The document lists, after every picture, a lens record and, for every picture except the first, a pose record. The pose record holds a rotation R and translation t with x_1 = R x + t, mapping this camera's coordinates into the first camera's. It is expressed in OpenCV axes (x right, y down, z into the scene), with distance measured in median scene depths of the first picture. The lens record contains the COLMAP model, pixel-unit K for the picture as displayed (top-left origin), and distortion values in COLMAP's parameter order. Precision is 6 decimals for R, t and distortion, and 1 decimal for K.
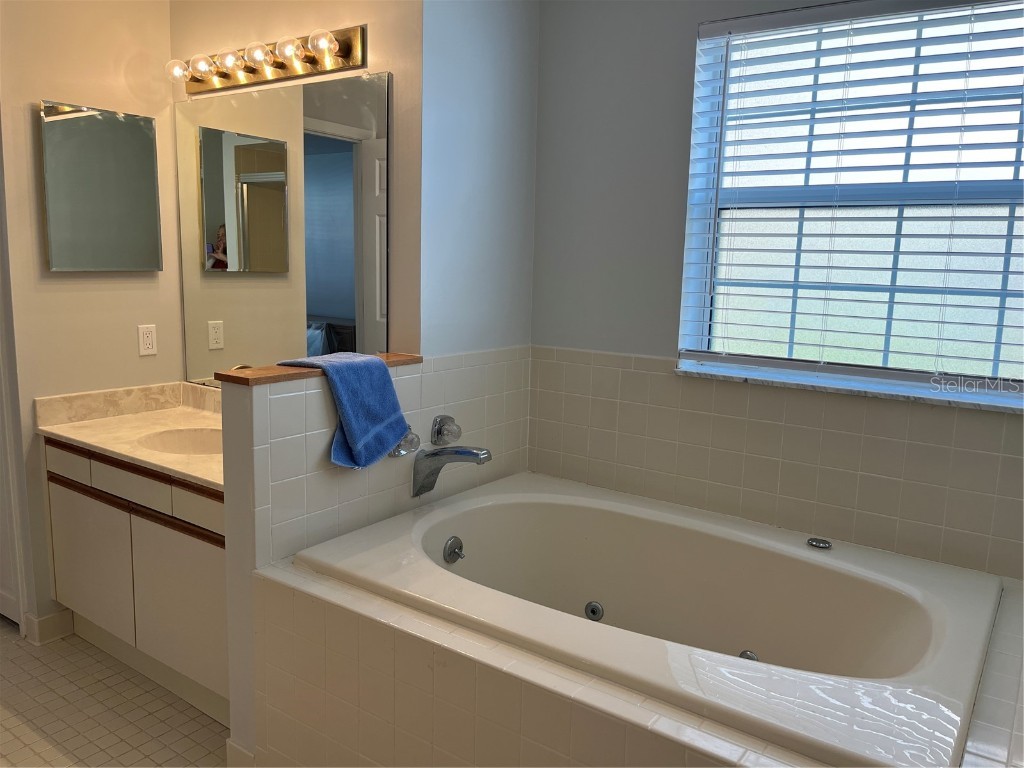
lens RADIAL K [[779.1, 0, 510.1], [0, 779.1, 386.2], [0, 0, 1]] dist [0.046018, -0.075836]
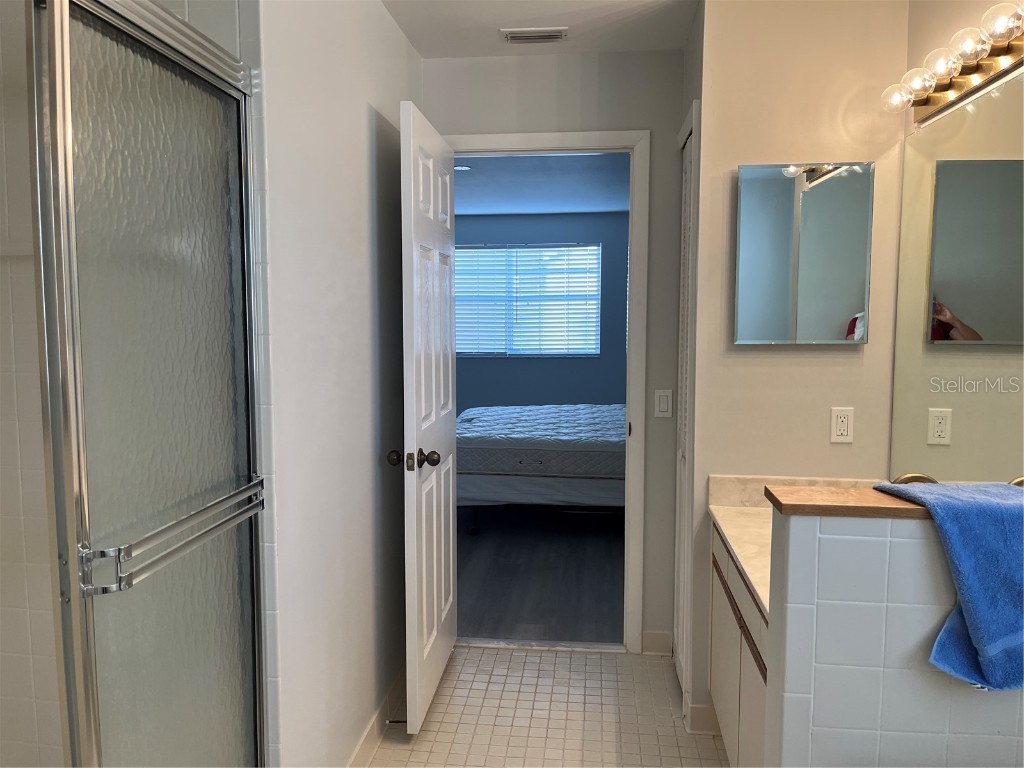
lens RADIAL K [[779.1, 0, 508.8], [0, 779.1, 380.6], [0, 0, 1]] dist [0.046018, -0.075836]
pose [[0.471448, 0.052144, -0.880351, 0.112283], [-0.126952, 0.991866, -0.009237, -0.057598], [0.872708, 0.116117, 0.474233, 0.311720]]
